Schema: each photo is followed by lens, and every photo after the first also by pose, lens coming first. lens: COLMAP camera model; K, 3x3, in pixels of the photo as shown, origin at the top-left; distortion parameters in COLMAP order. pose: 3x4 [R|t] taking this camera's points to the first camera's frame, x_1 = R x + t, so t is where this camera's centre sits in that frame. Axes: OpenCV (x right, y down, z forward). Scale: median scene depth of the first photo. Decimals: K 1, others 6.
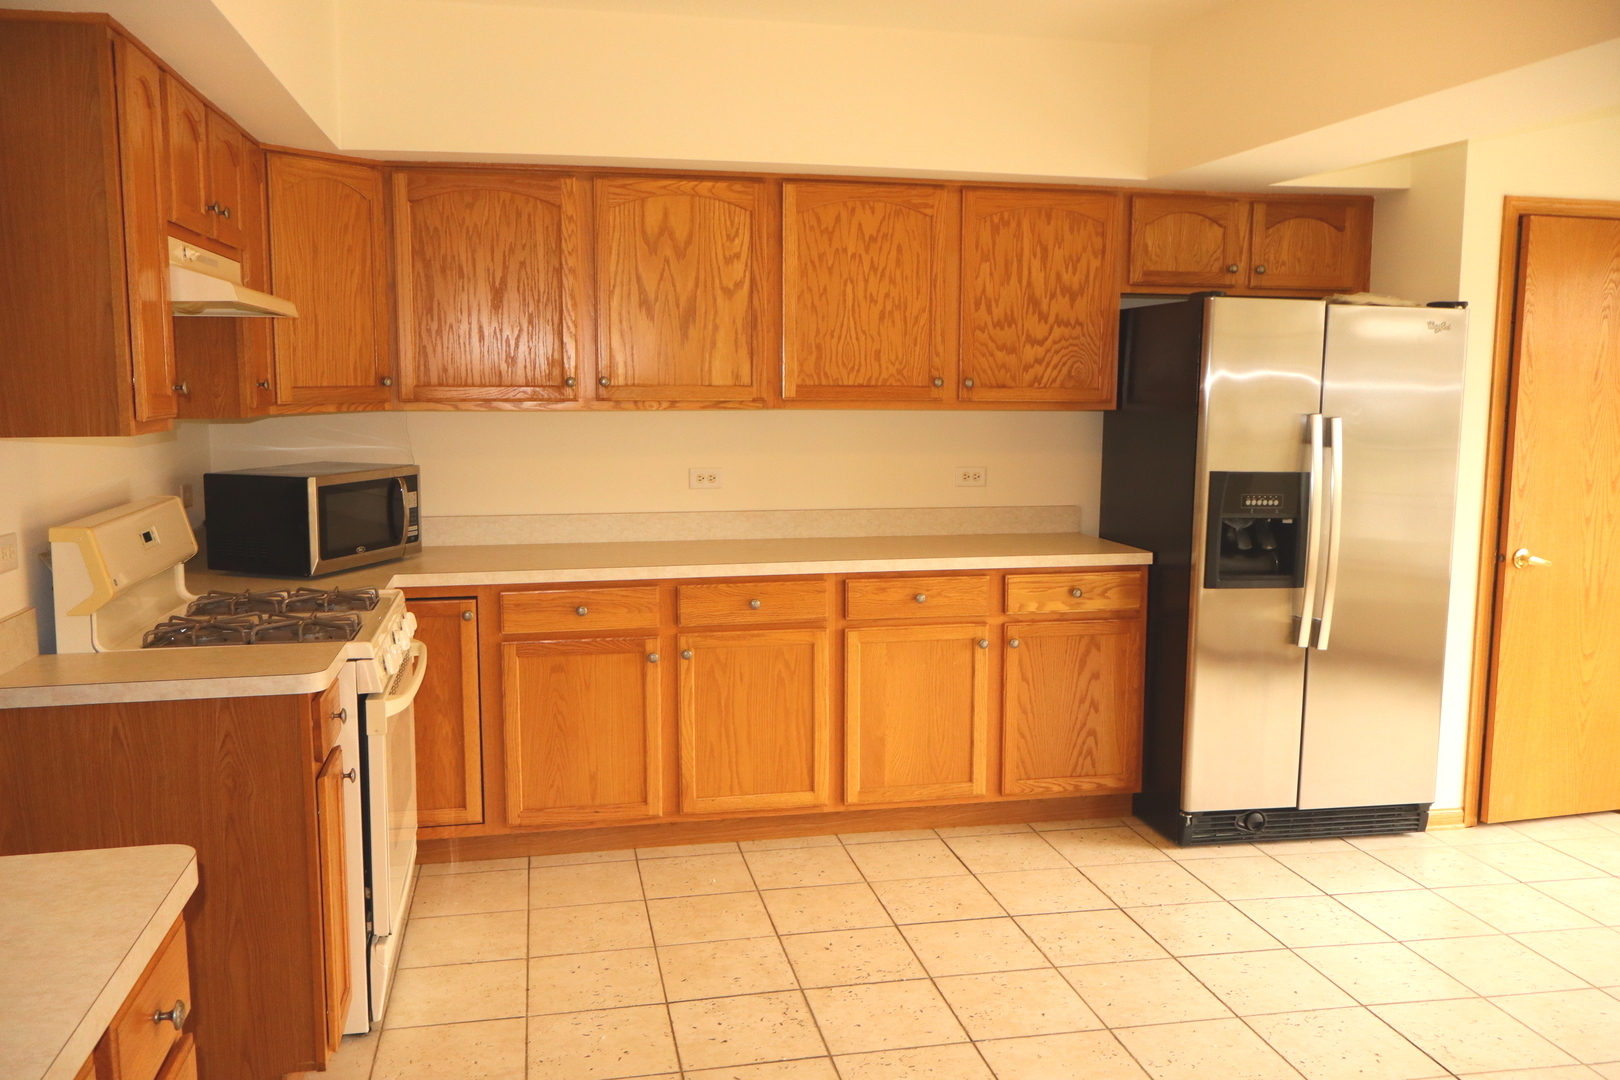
lens RADIAL K [[1348.5, 0, 810.4], [0, 1348.5, 535.7], [0, 0, 1]] dist [-0.006950, 0.009061]
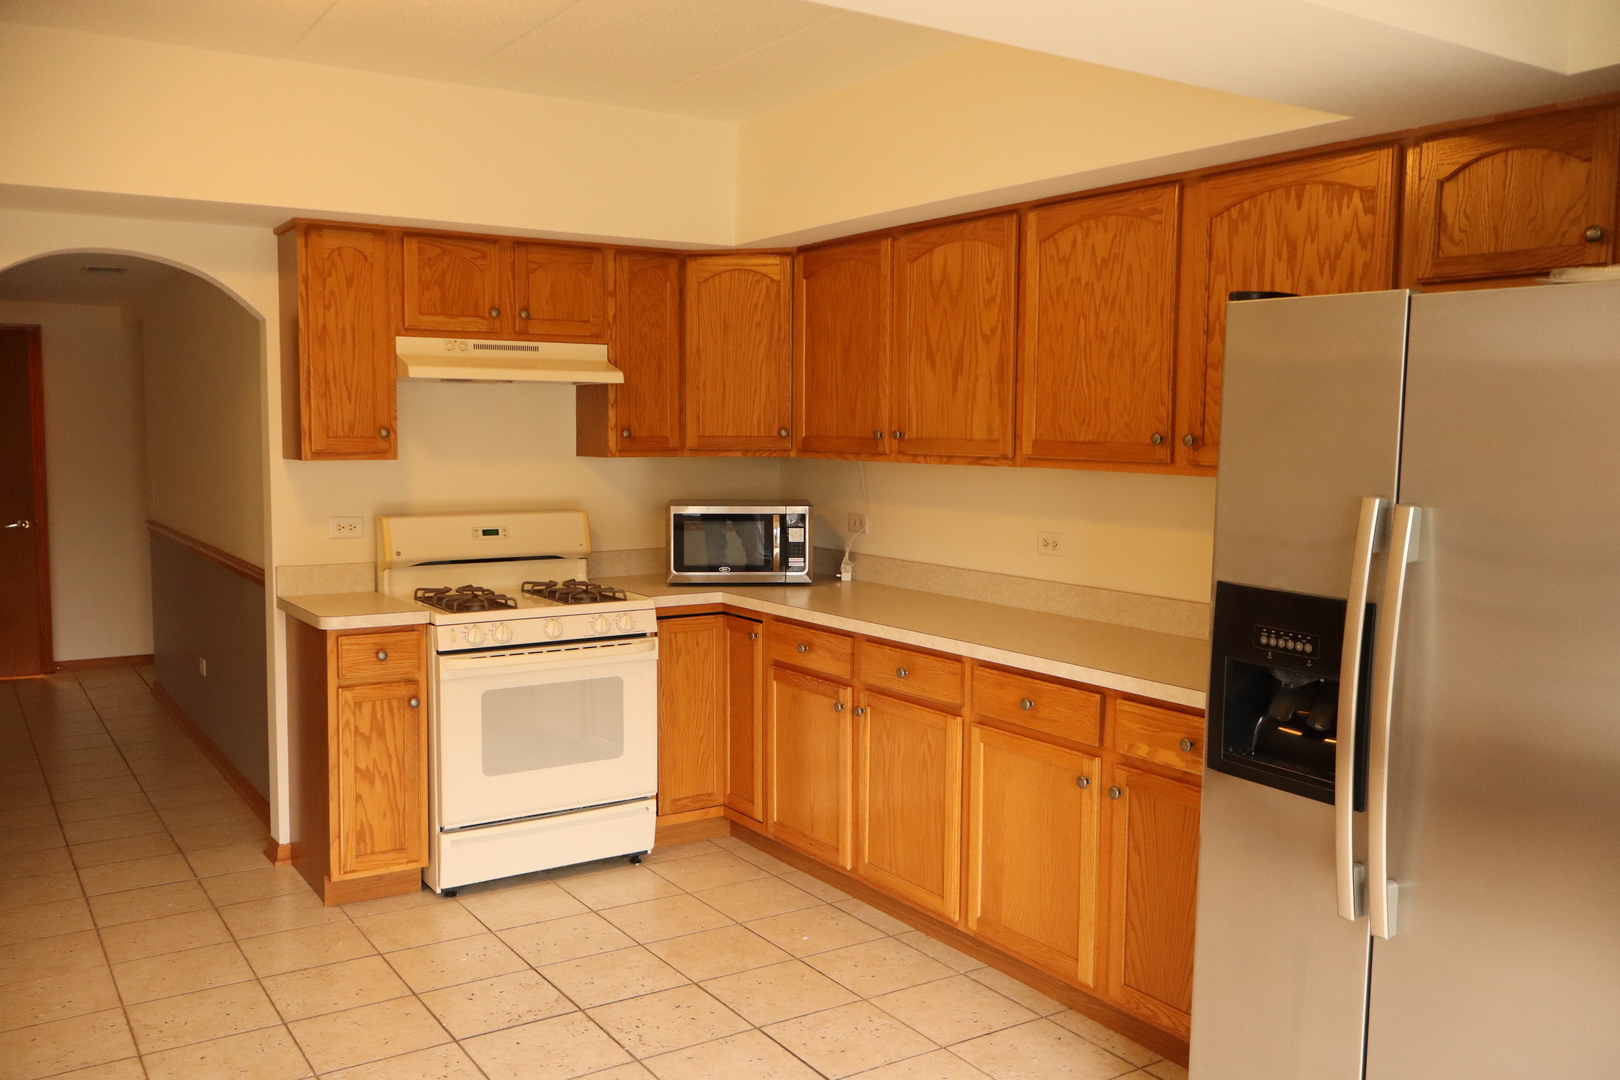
lens RADIAL K [[1363.7, 0, 809.3], [0, 1363.7, 533.9], [0, 0, 1]] dist [-0.005555, 0.020544]
pose [[0.367532, 0.071762, -0.927238, 0.768006], [-0.119326, 0.992416, 0.029509, -0.061908], [0.922324, 0.099799, 0.373308, 0.555807]]
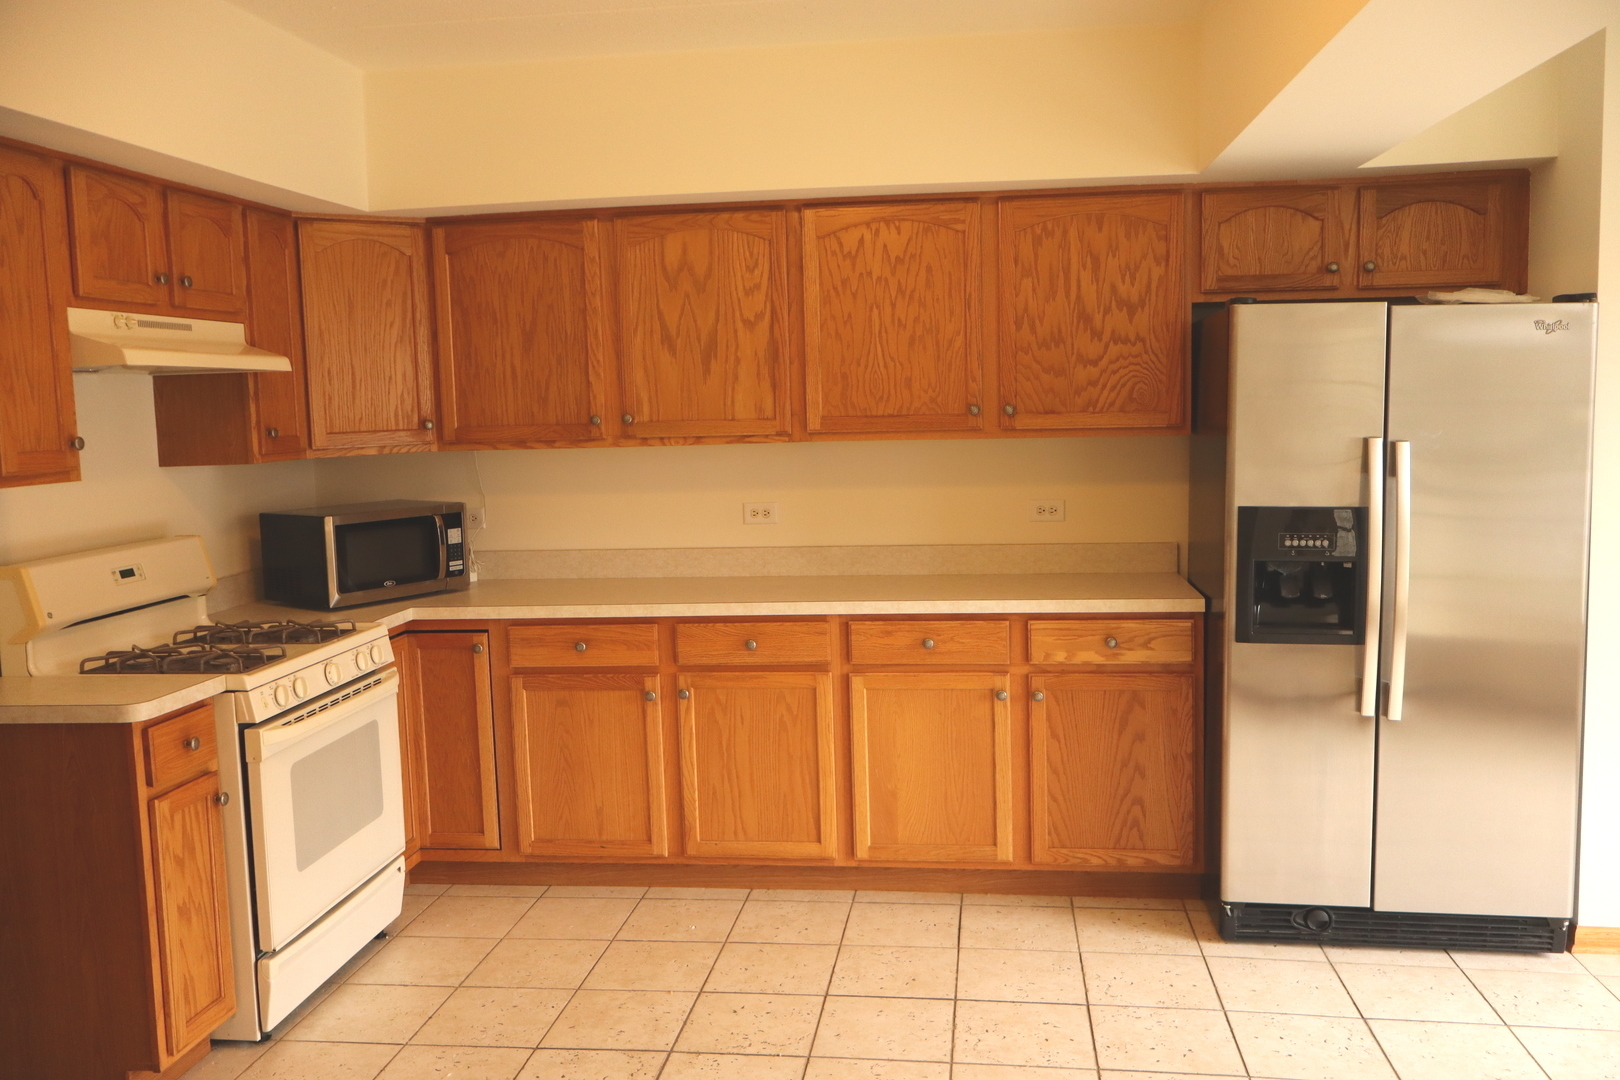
lens RADIAL K [[1363.7, 0, 809.3], [0, 1363.7, 533.9], [0, 0, 1]] dist [-0.005555, 0.020544]
pose [[0.944089, 0.003287, -0.329674, 0.307610], [-0.008908, 0.999840, -0.015541, -0.013621], [0.329570, 0.017609, 0.943967, 0.082952]]
